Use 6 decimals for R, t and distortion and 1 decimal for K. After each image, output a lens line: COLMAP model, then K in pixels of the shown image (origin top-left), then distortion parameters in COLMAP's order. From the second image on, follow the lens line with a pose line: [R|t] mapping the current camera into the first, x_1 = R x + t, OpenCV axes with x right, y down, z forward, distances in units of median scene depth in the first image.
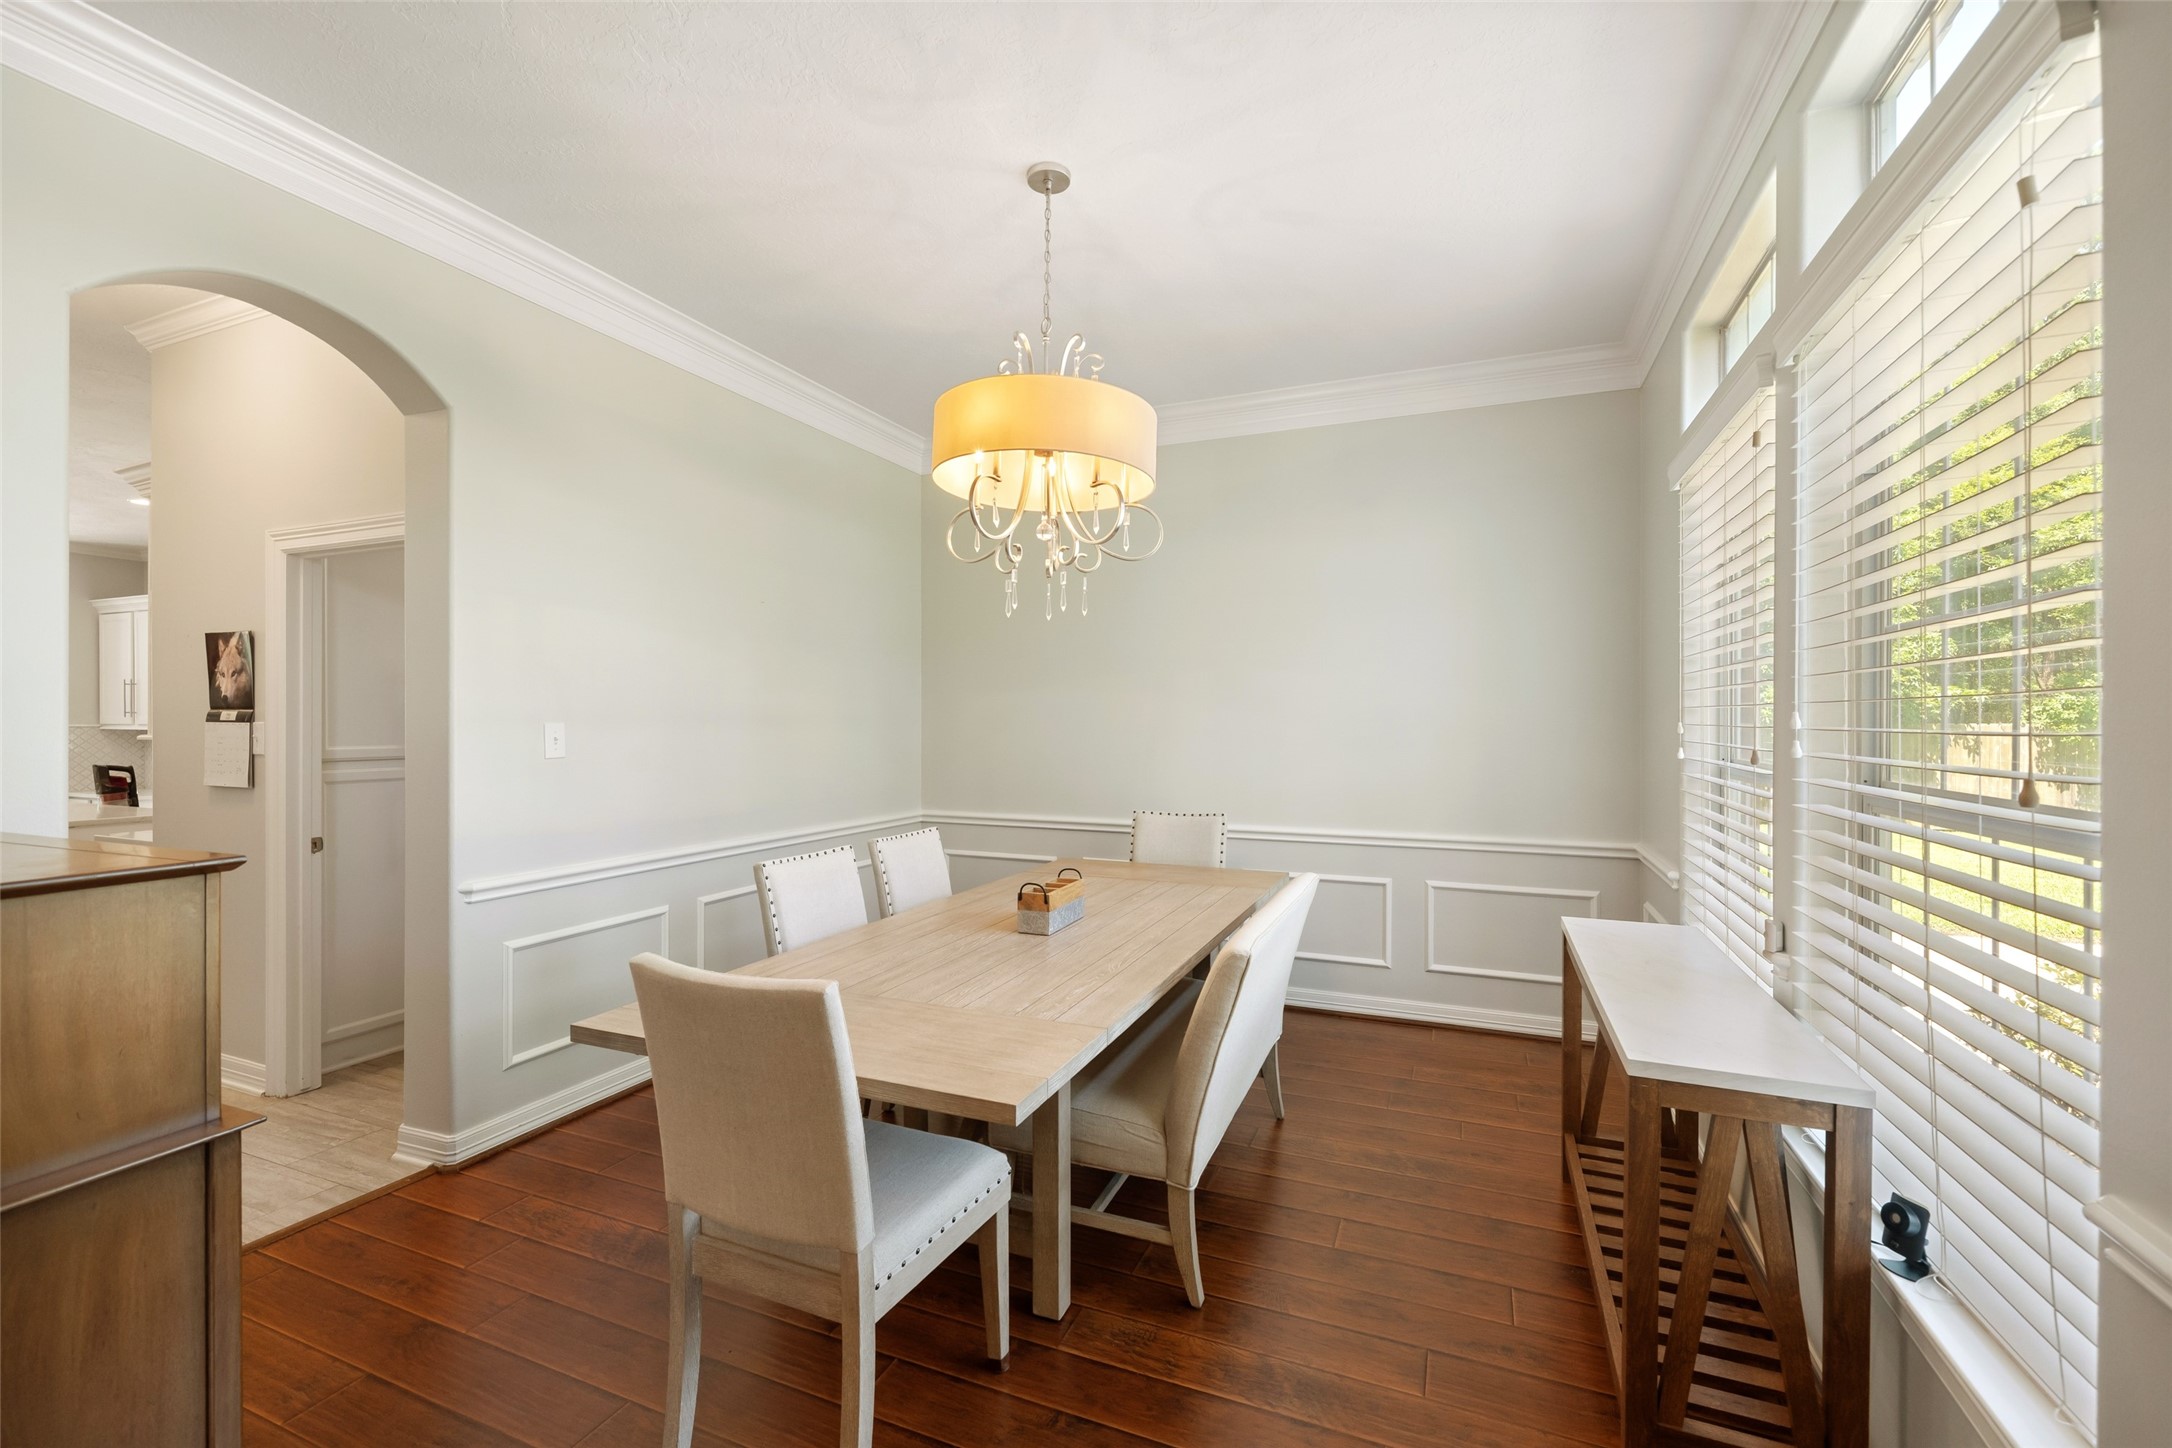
lens RADIAL K [[890.4, 0, 1088.4], [0, 890.4, 722.1], [0, 0, 1]] dist [0.001560, 0.000034]
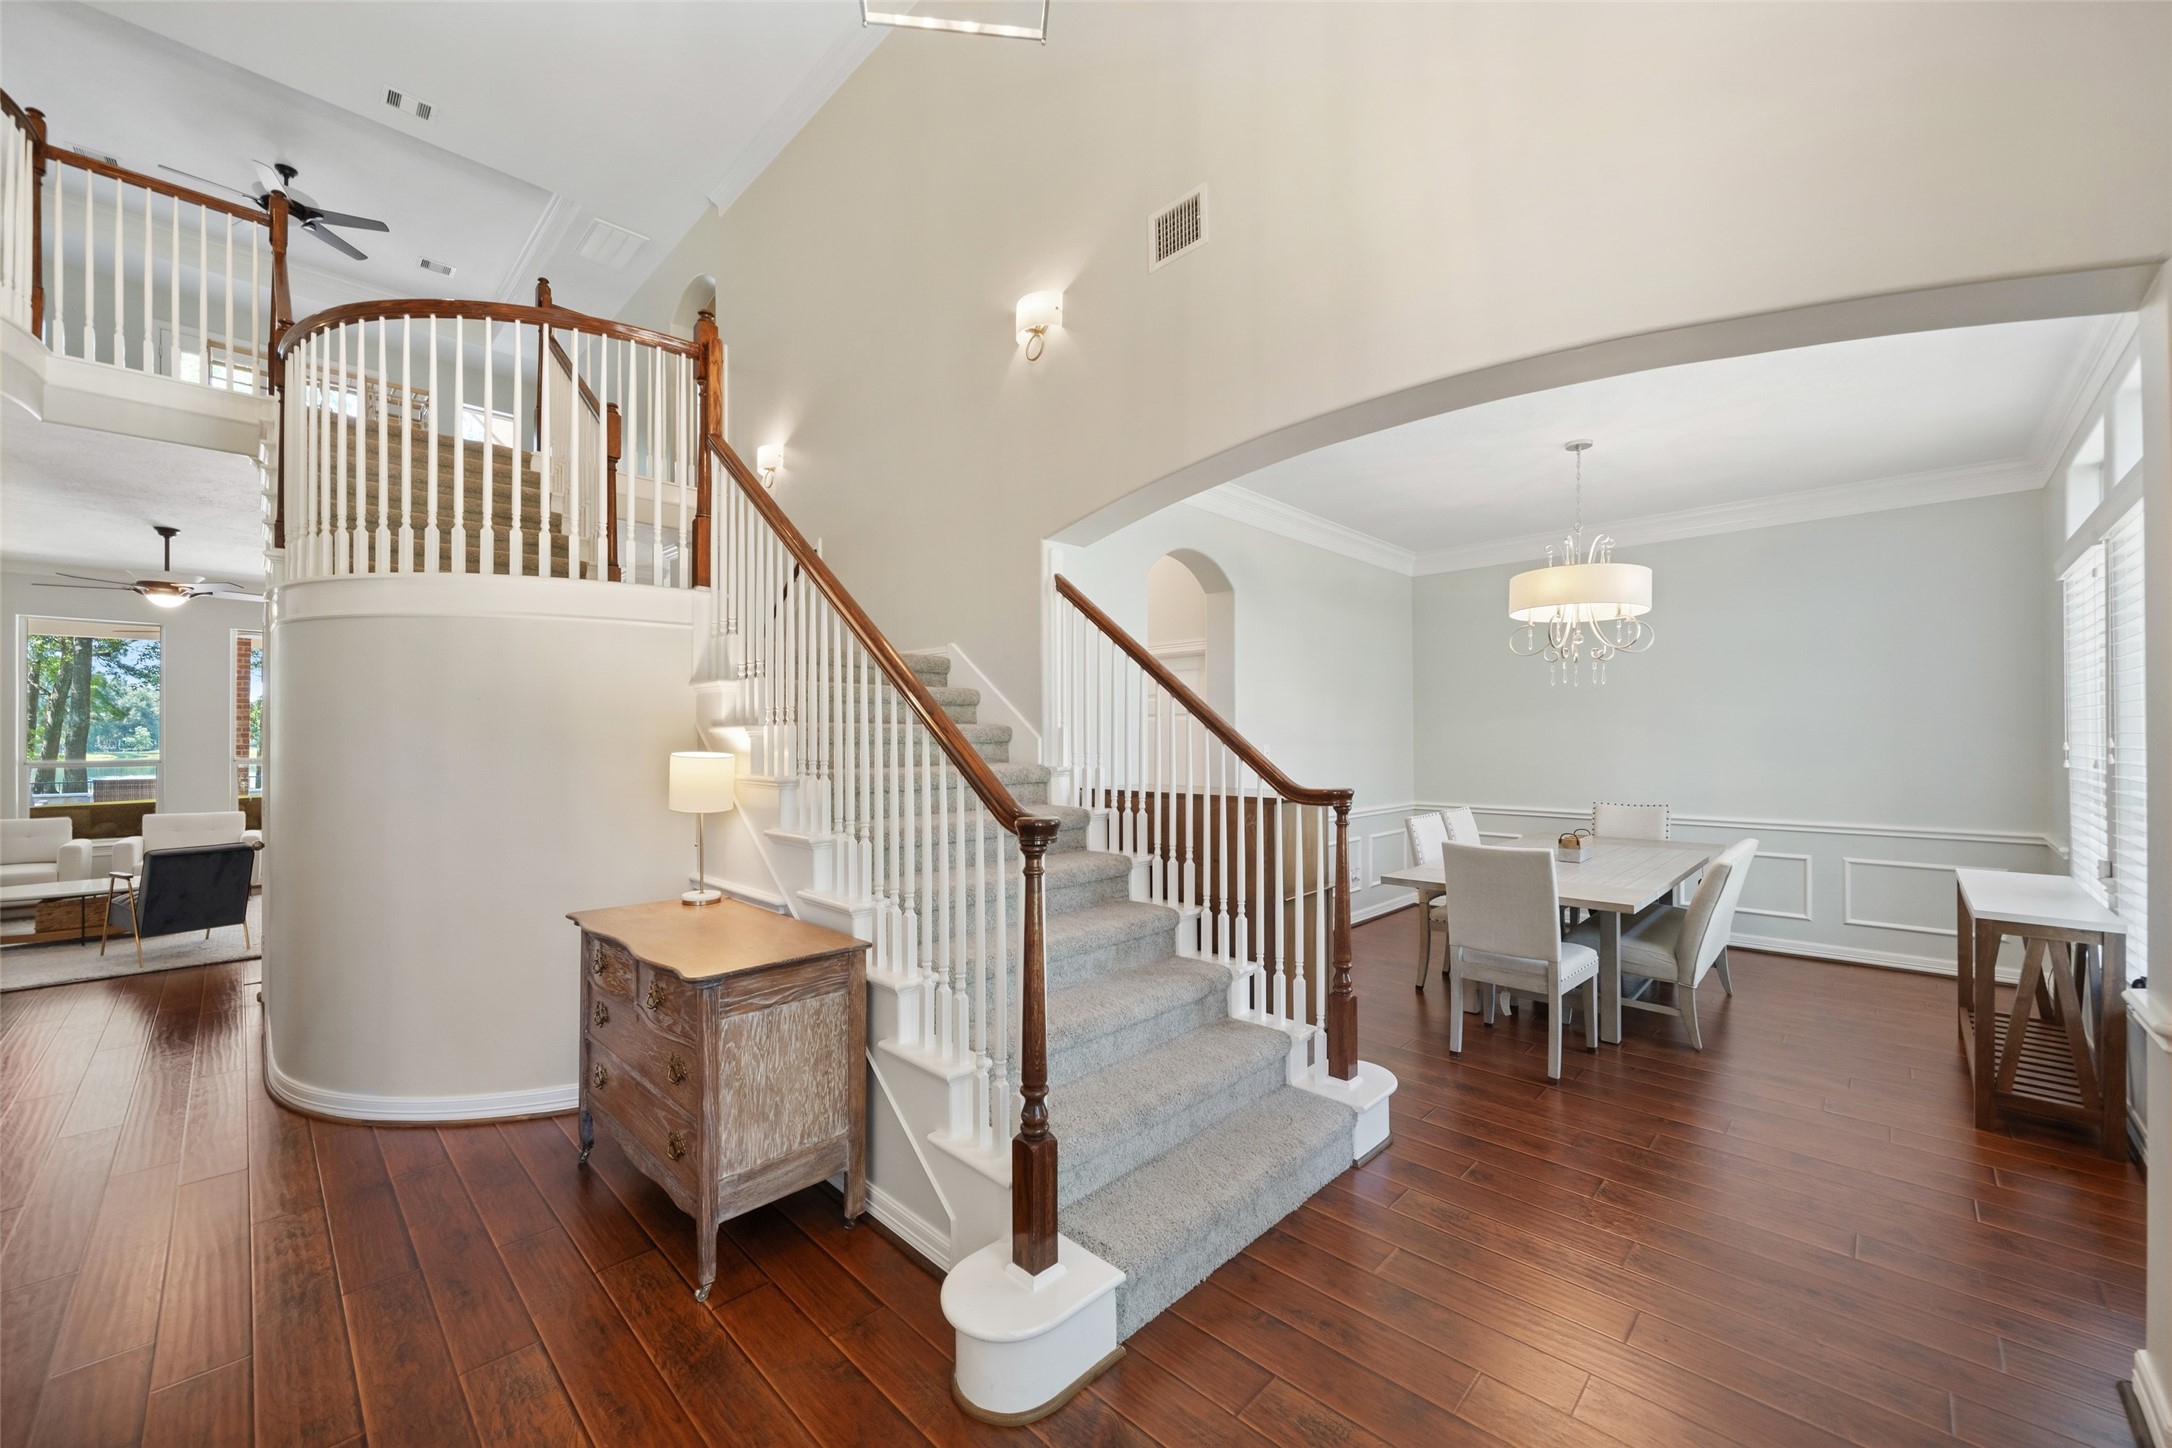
lens RADIAL K [[812.8, 0, 1082.0], [0, 812.8, 741.7], [0, 0, 1]] dist [-0.012949, -0.000229]
pose [[0.925262, -0.005209, -0.379292, -0.323015], [0.006032, 0.999981, 0.000980, -0.011788], [0.379280, -0.003195, 0.925277, -0.805988]]
